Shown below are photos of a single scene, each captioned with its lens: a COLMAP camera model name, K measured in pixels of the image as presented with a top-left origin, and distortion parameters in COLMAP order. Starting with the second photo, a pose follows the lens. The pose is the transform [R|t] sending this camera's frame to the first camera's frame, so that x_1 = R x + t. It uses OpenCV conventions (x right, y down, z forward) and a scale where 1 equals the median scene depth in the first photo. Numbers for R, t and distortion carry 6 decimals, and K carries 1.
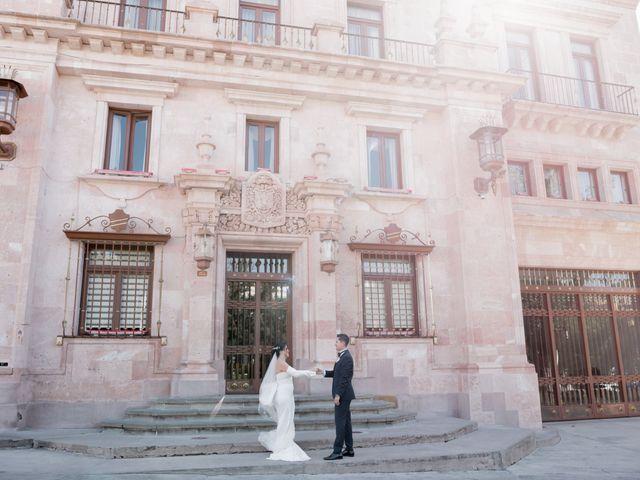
lens RADIAL K [[517.3, 0, 313.3], [0, 517.3, 243.0], [0, 0, 1]] dist [-0.063196, 0.053408]
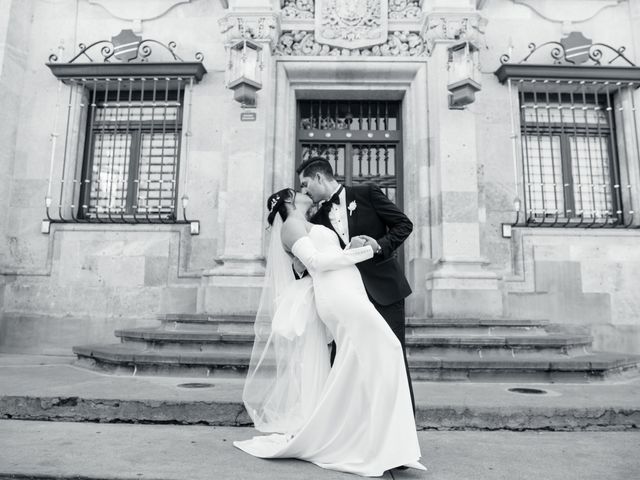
lens RADIAL K [[485.8, 0, 322.1], [0, 485.8, 237.6], [0, 0, 1]] dist [-0.066165, 0.032775]
pose [[0.969627, -0.011007, -0.244341, 0.006858], [0.031307, 0.996355, 0.079354, 0.149113], [0.242577, -0.084593, 0.966437, 0.428602]]
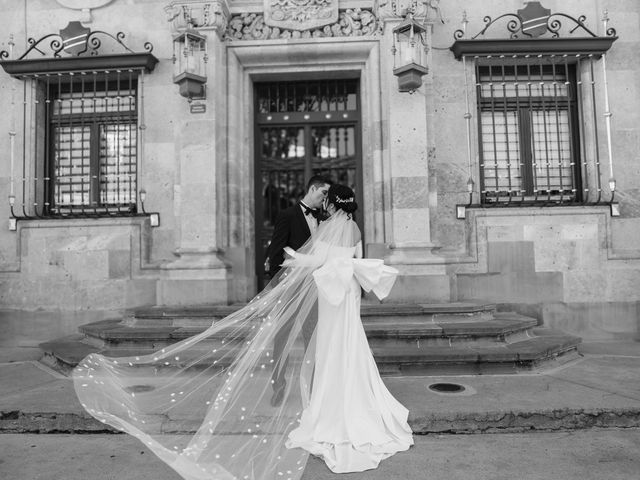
lens RADIAL K [[485.8, 0, 320.1], [0, 485.8, 237.3], [0, 0, 1]] dist [-0.066165, 0.032775]
pose [[0.963188, -0.019510, -0.268119, 0.069457], [0.069780, 0.981323, 0.179268, 0.109053], [0.259614, -0.191378, 0.946560, 0.439627]]
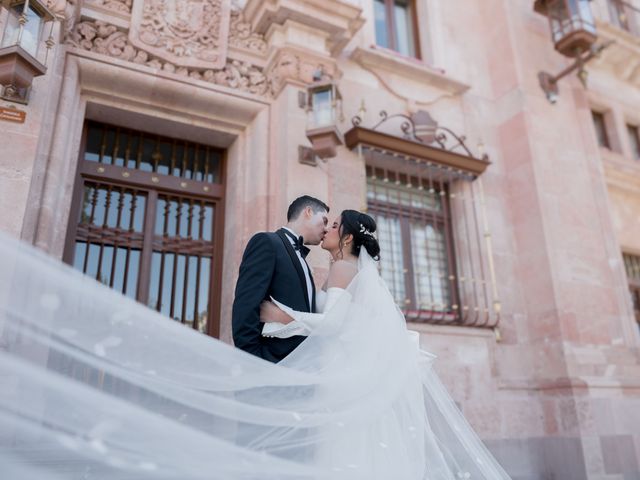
lens RADIAL K [[517.3, 0, 310.3], [0, 517.3, 242.9], [0, 0, 1]] dist [-0.063196, 0.053408]
pose [[0.974656, 0.073669, 0.211230, -0.067039], [-0.052701, 0.993259, -0.103240, 0.169982], [-0.217411, 0.089492, 0.971969, 0.555876]]
